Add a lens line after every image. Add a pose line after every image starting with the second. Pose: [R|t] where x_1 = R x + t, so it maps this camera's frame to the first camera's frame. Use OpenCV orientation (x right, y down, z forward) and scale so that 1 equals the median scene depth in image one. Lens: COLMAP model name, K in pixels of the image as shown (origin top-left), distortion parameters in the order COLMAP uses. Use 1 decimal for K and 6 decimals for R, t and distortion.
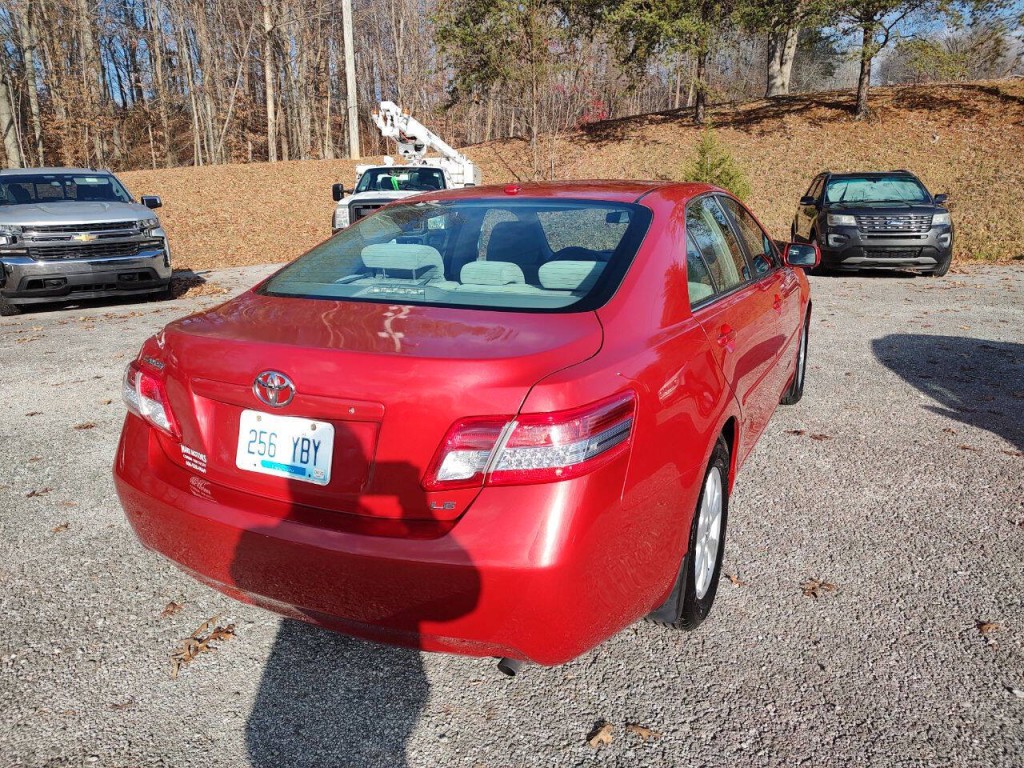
lens RADIAL K [[735.9, 0, 510.7], [0, 735.9, 419.9], [0, 0, 1]] dist [0.019572, -0.008436]
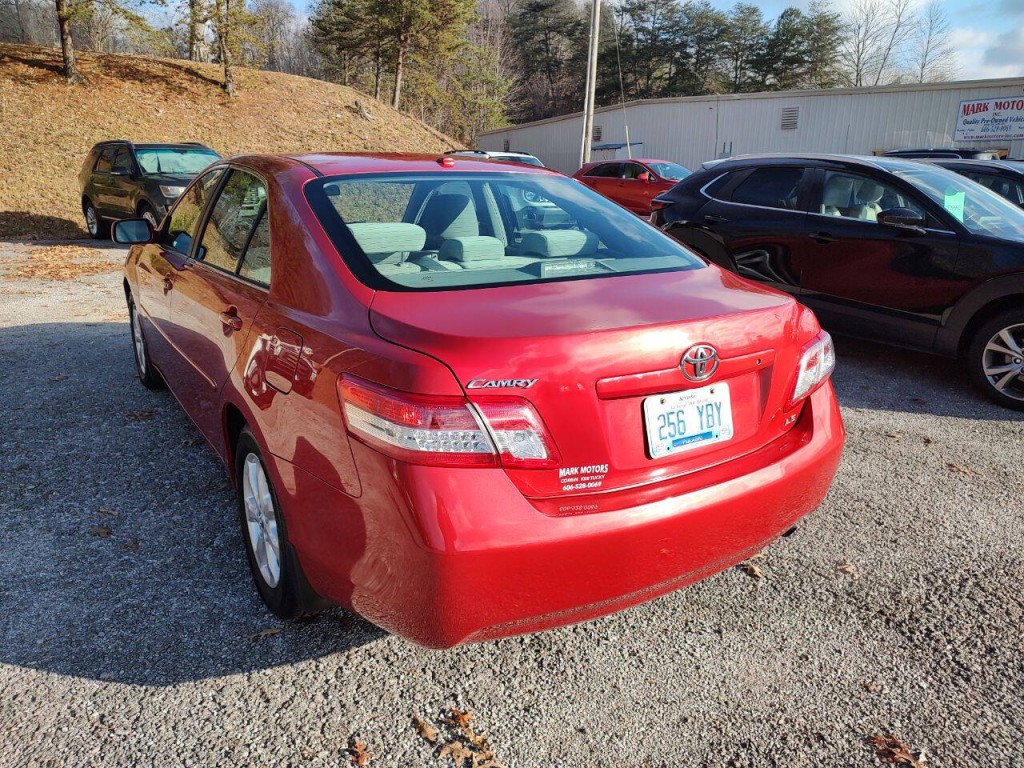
lens RADIAL K [[737.8, 0, 514.9], [0, 737.8, 410.4], [0, 0, 1]] dist [0.017405, -0.004355]
pose [[0.505020, -0.251506, 0.825651, -0.176134], [0.230889, 0.961106, 0.151541, -0.025941], [-0.831652, 0.114102, 0.543448, 0.088984]]
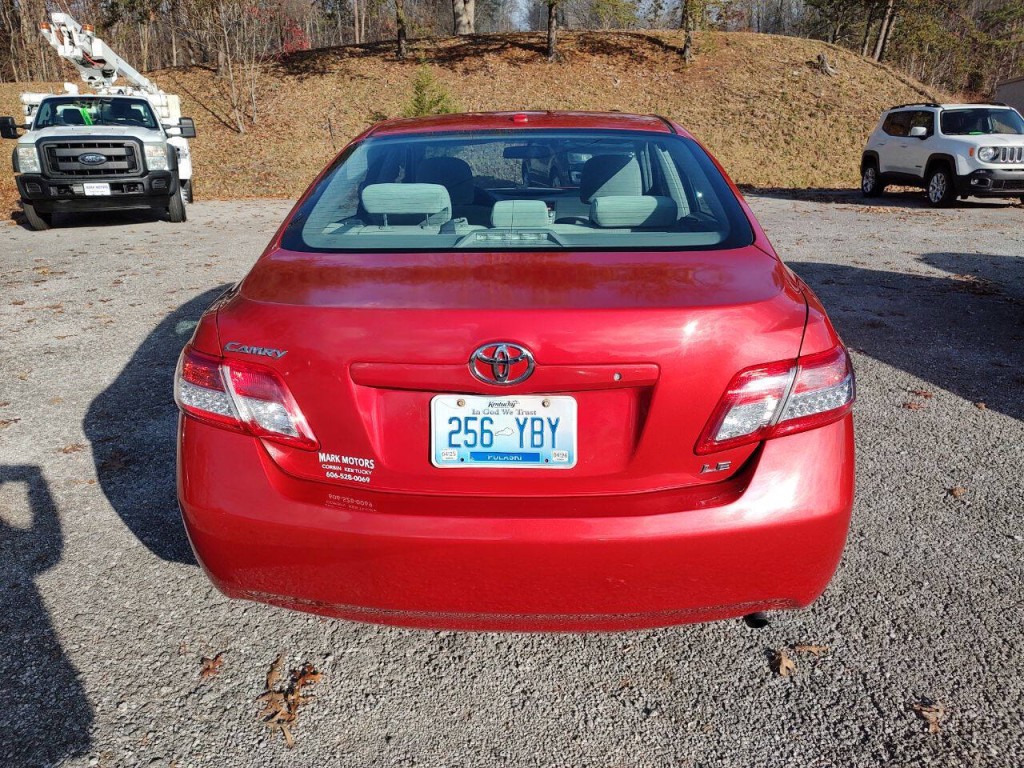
lens RADIAL K [[737.8, 0, 514.9], [0, 737.8, 410.4], [0, 0, 1]] dist [0.017405, -0.004355]
pose [[0.911067, -0.144548, 0.386086, -0.084774], [0.120489, 0.988987, 0.085948, -0.007956], [-0.394258, -0.031785, 0.918450, 0.032189]]
